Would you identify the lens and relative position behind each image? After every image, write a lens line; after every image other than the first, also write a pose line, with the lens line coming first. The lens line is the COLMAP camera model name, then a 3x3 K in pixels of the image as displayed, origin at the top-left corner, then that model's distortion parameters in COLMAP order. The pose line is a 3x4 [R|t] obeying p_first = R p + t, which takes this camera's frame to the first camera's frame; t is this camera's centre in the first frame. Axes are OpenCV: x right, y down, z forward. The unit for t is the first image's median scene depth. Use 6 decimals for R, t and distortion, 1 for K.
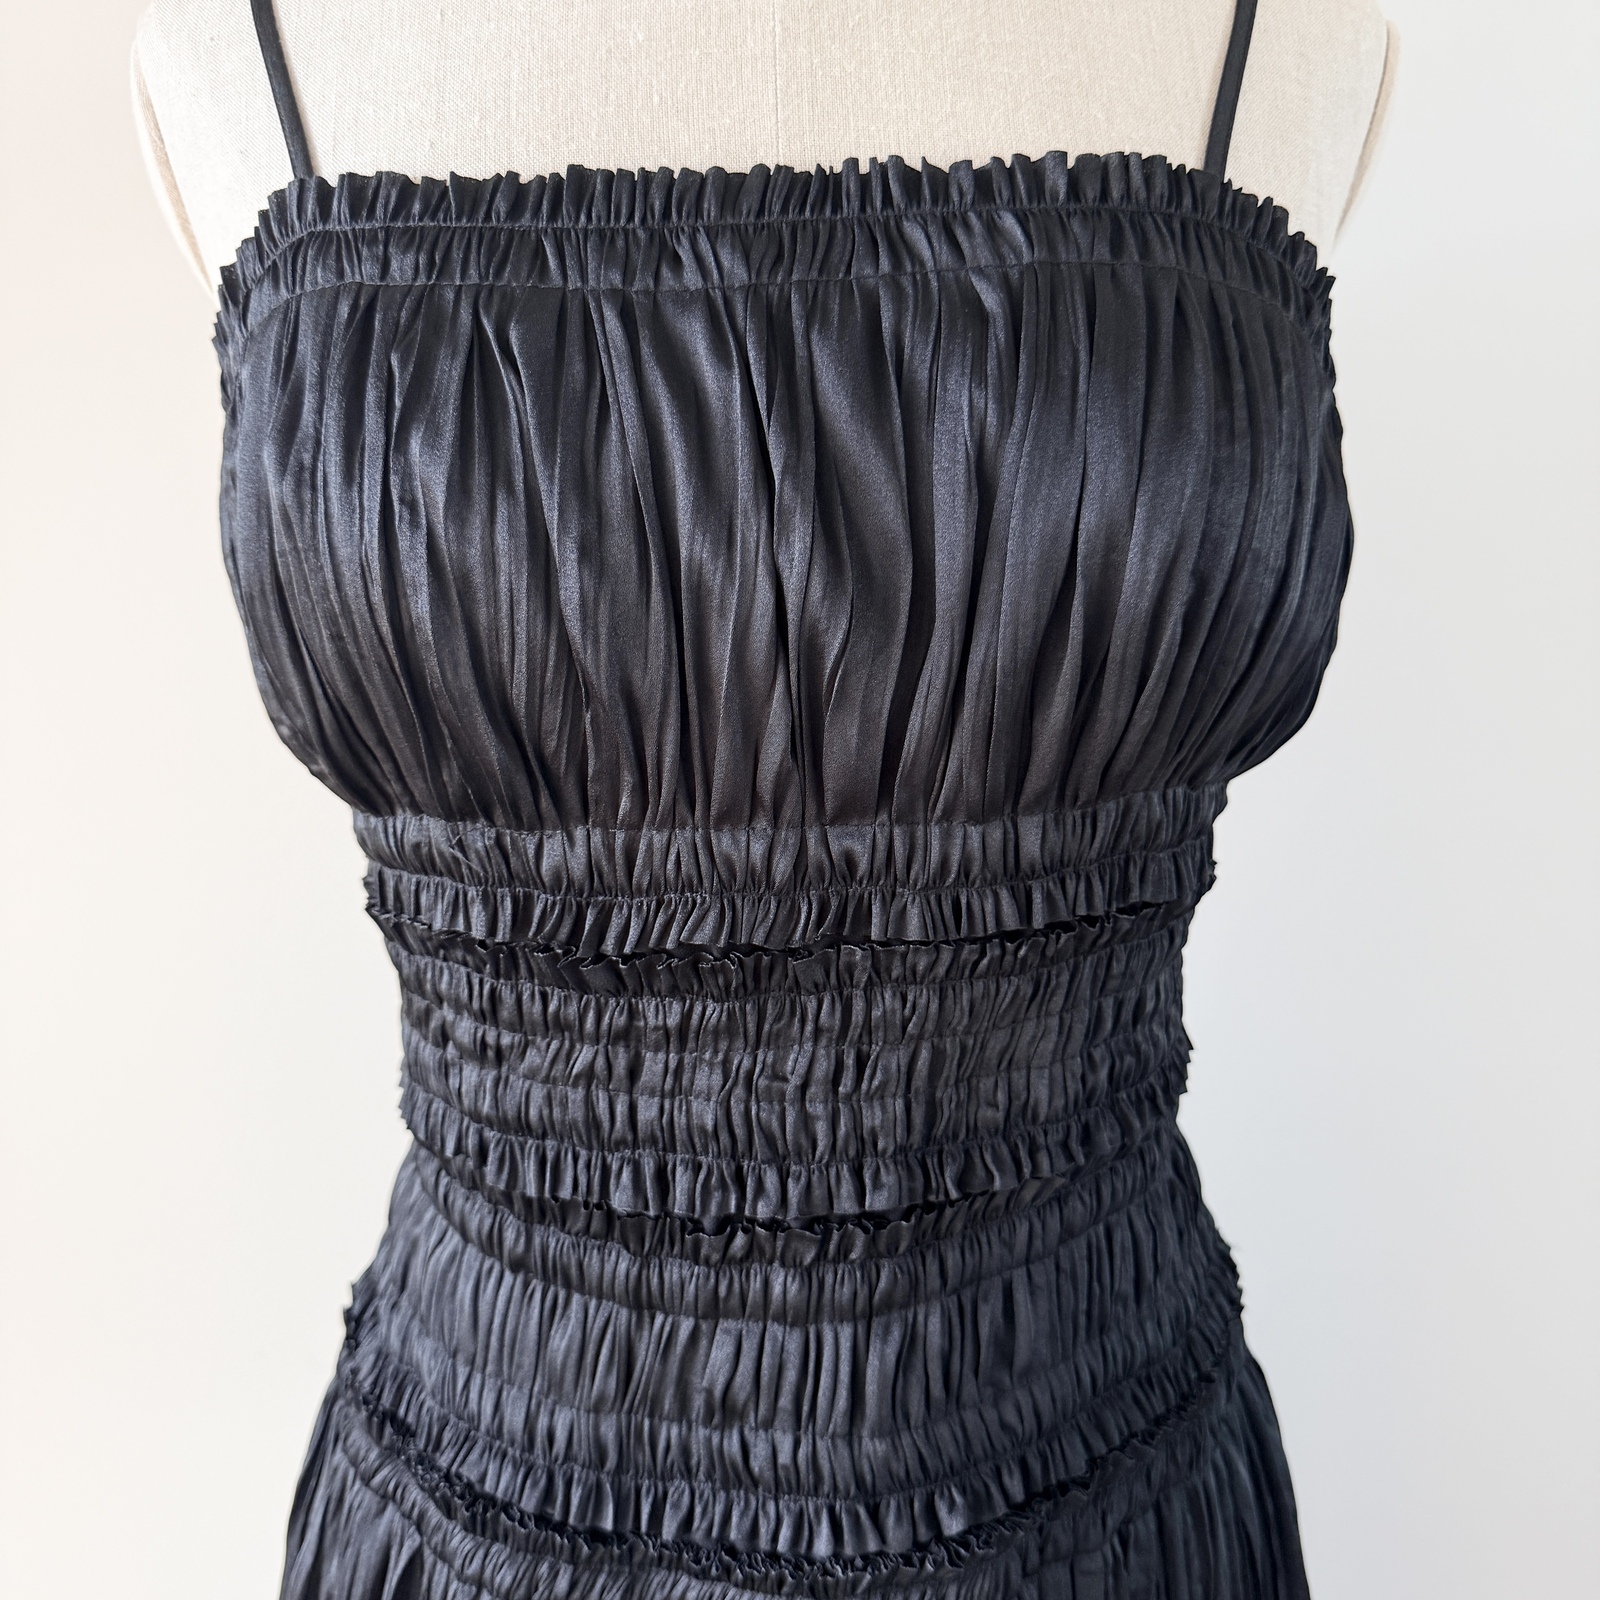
lens RADIAL K [[1405.6, 0, 800.0], [0, 1405.6, 800.0], [0, 0, 1]] dist [0.115536, -0.158310]
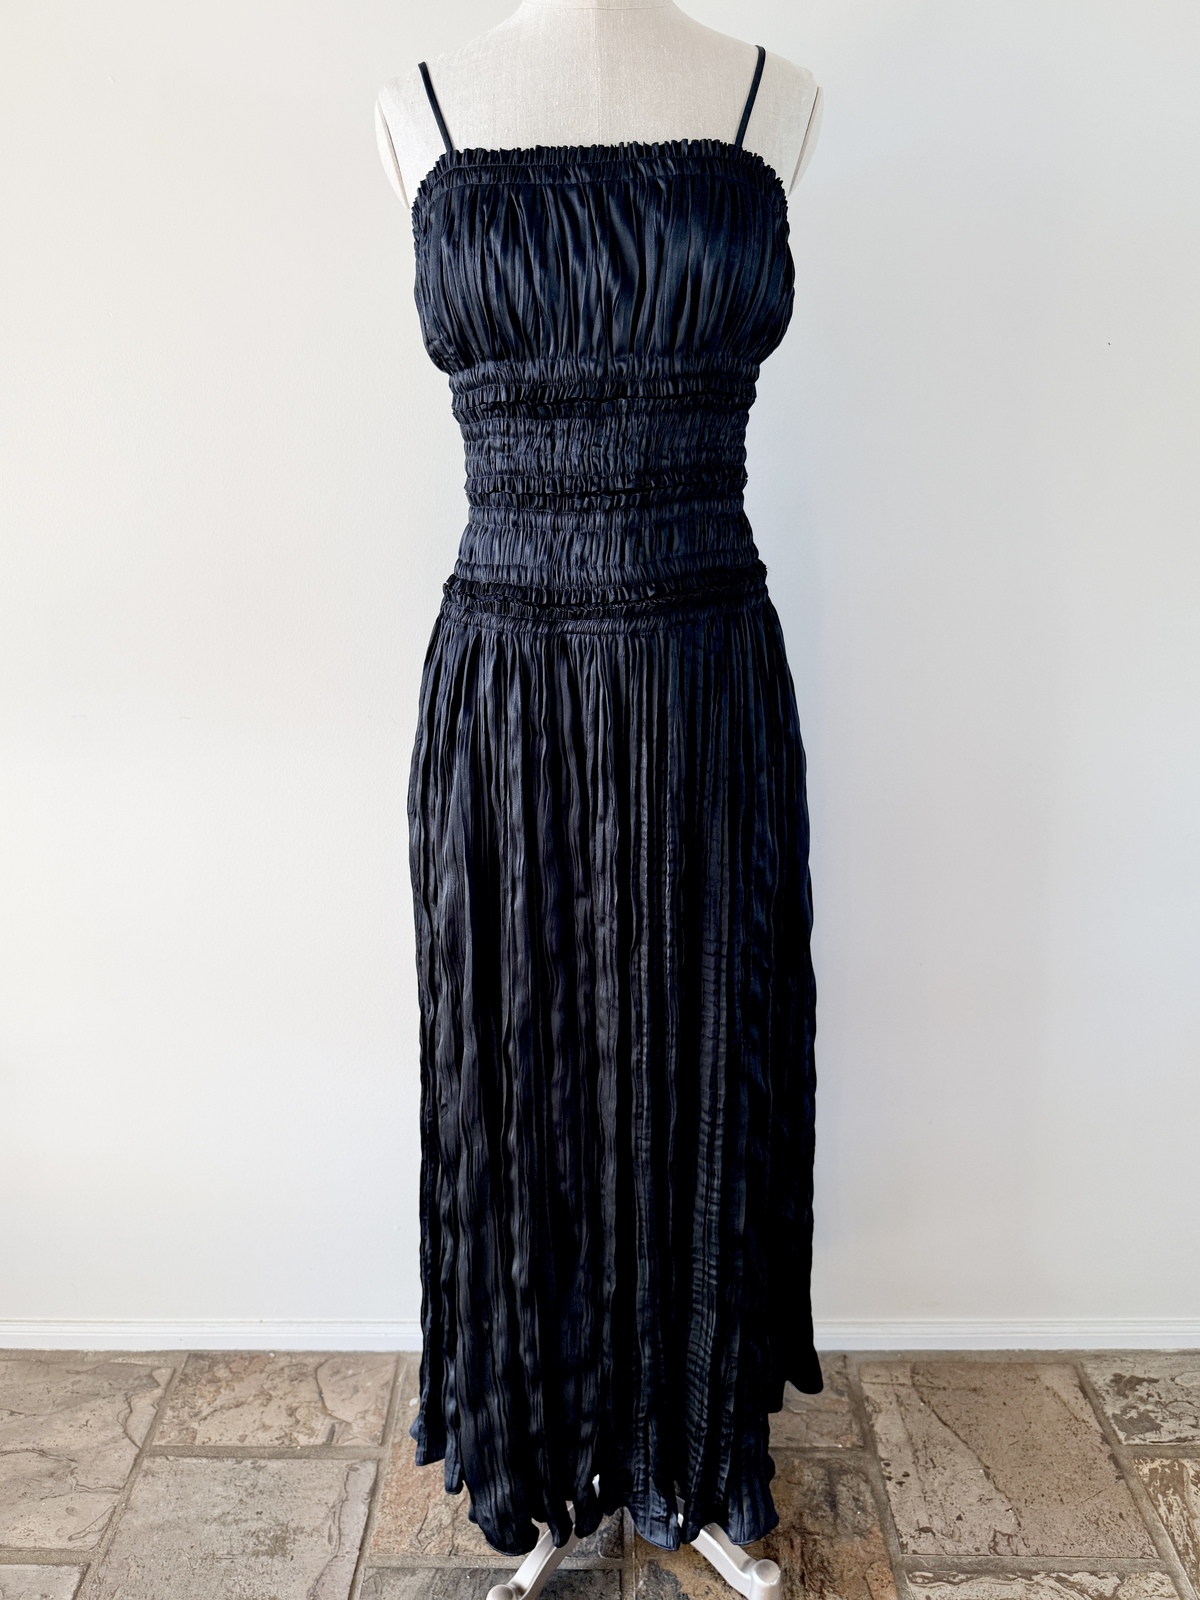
lens RADIAL K [[1128.8, 0, 600.0], [0, 1128.8, 800.0], [0, 0, 1]] dist [-0.003558, -0.002212]
pose [[0.999070, 0.013134, -0.041063, 0.106789], [-0.007968, 0.992311, 0.123513, 0.700542], [0.042369, -0.123071, 0.991493, -1.680663]]
